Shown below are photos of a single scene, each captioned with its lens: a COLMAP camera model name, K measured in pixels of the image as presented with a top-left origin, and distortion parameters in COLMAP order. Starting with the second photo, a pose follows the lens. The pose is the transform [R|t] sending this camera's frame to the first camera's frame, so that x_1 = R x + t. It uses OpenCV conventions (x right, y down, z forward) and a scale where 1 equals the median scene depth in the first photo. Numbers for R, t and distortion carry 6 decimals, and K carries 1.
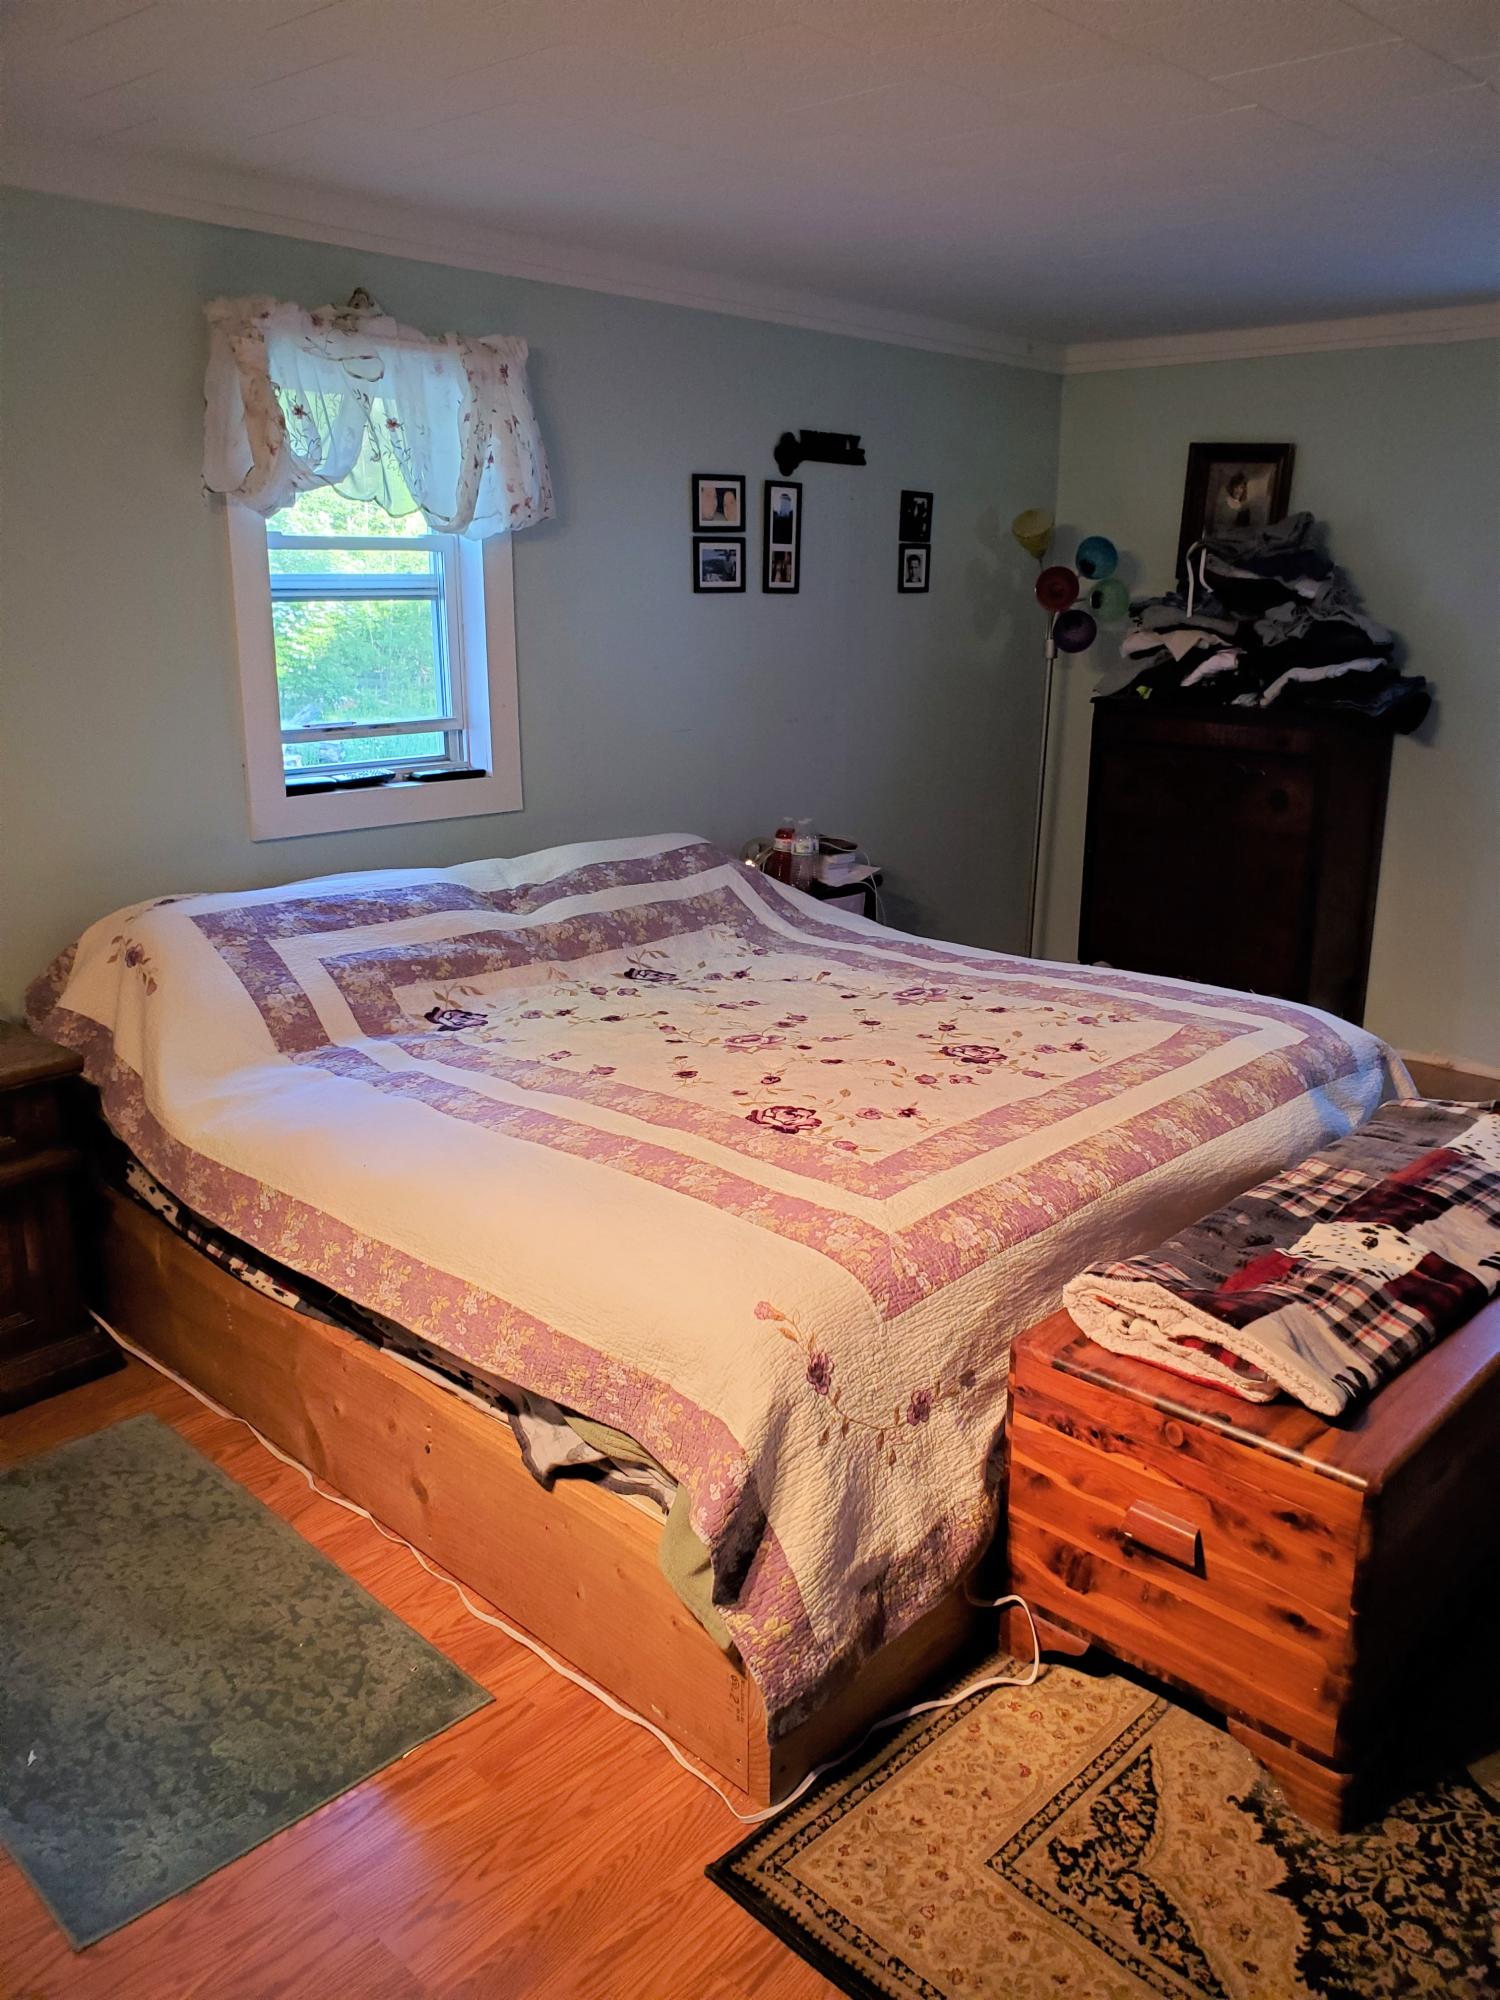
lens RADIAL K [[1537.2, 0, 750.0], [0, 1537.2, 1000.0], [0, 0, 1]] dist [-0.038705, 0.061465]
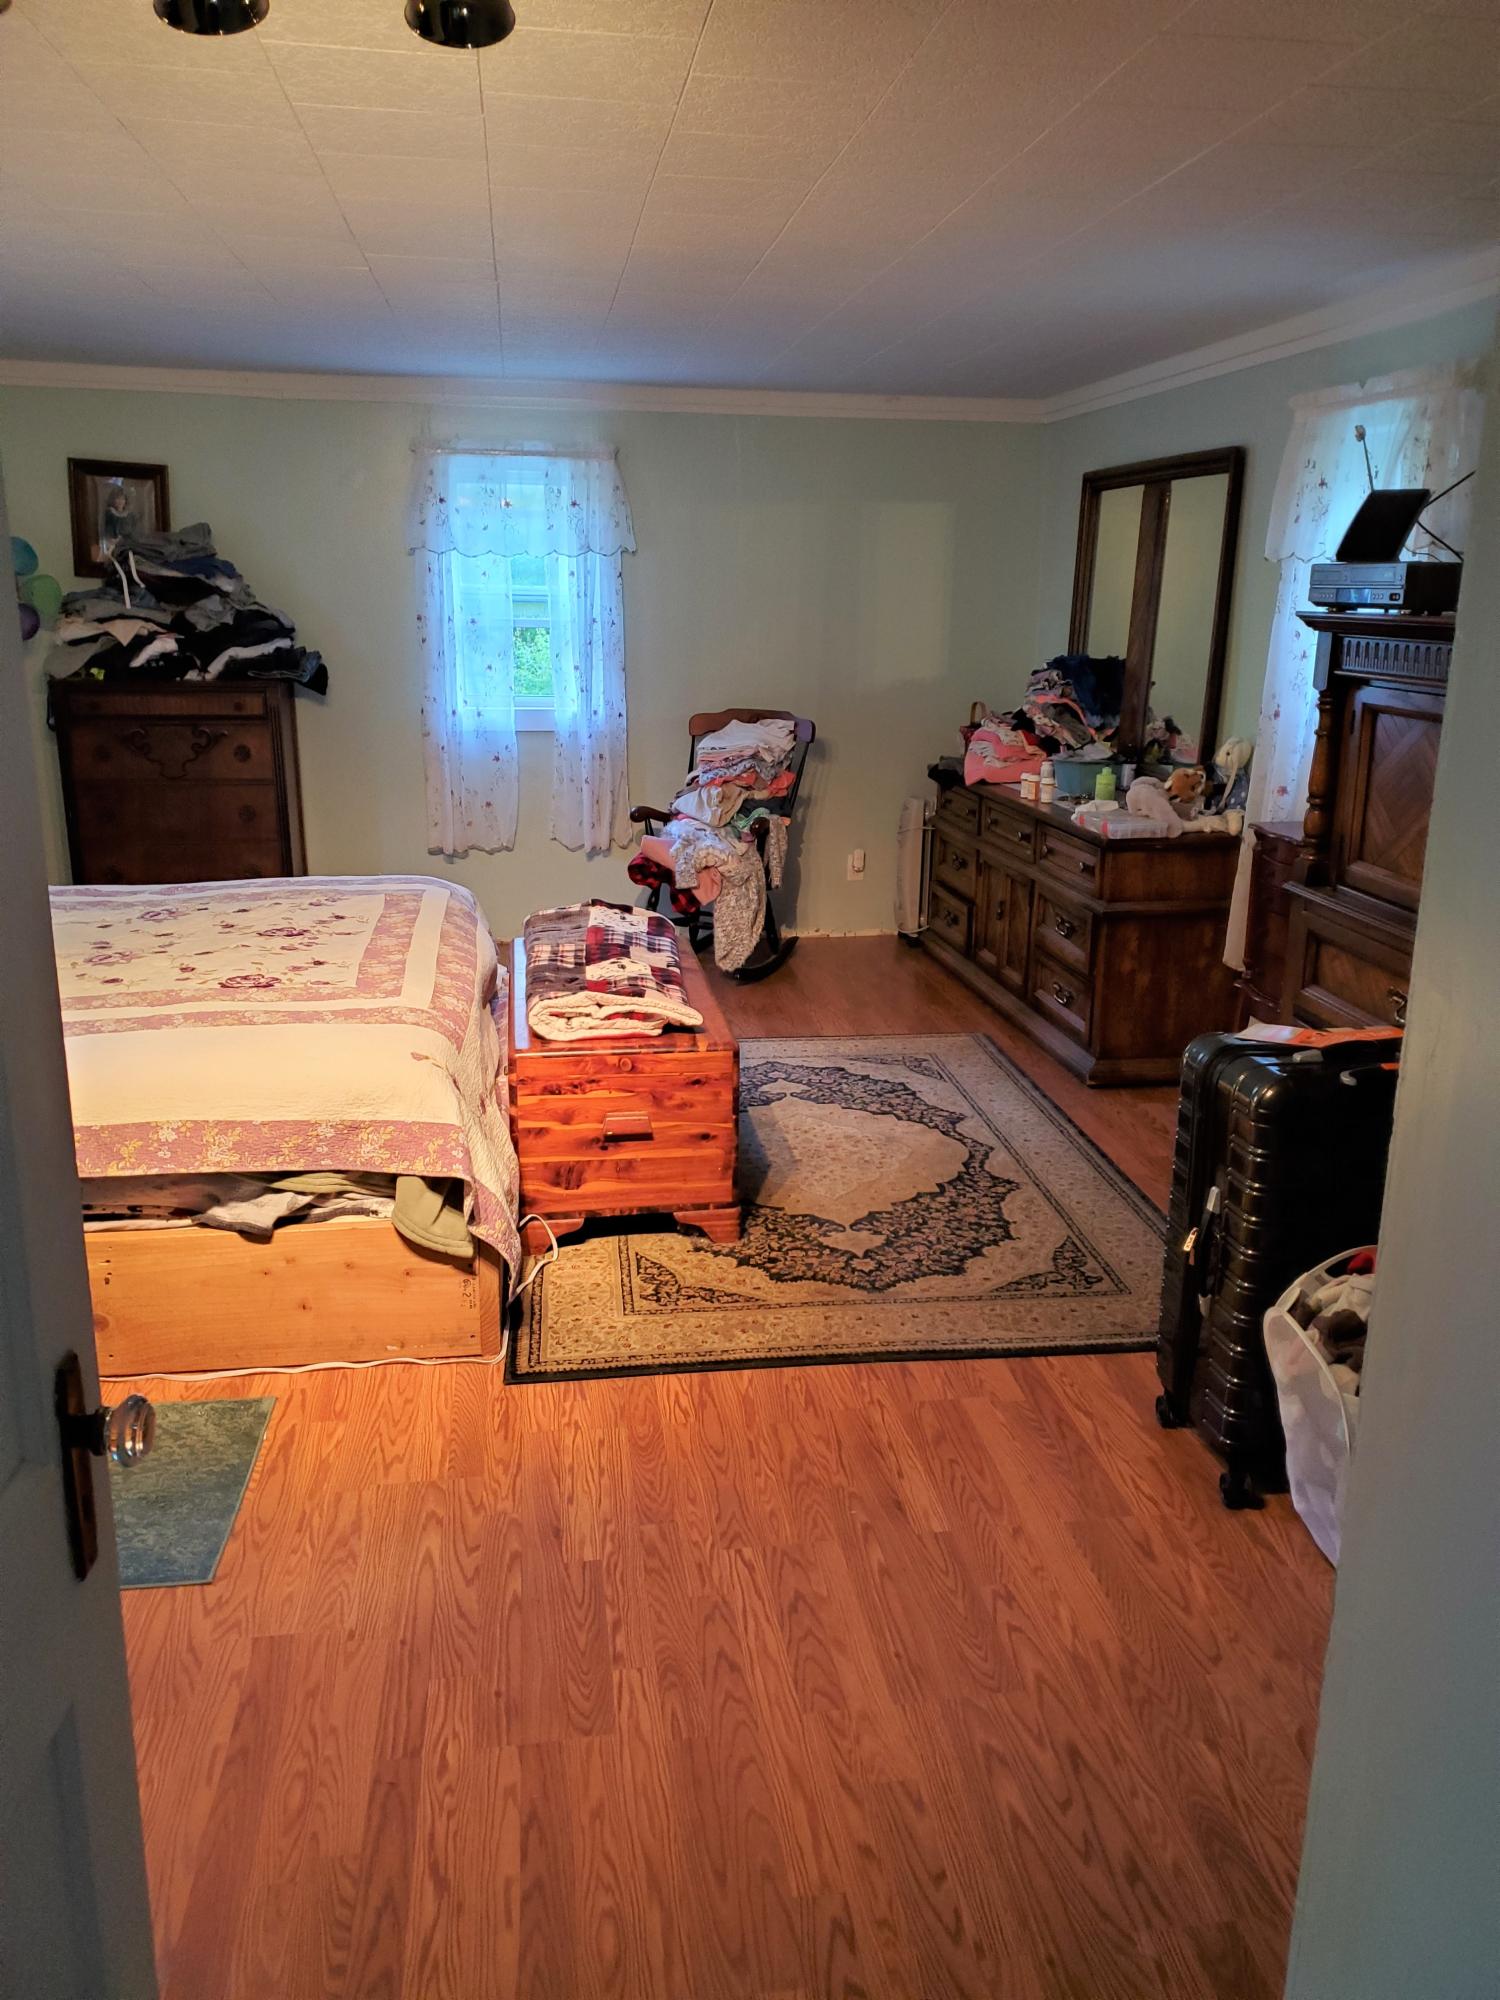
lens RADIAL K [[1537.2, 0, 750.0], [0, 1537.2, 1000.0], [0, 0, 1]] dist [-0.038705, 0.061465]
pose [[0.618291, -0.199495, 0.760209, -0.804000], [0.195502, 0.975886, 0.097087, 0.053837], [-0.761246, 0.088594, 0.642383, -0.216299]]
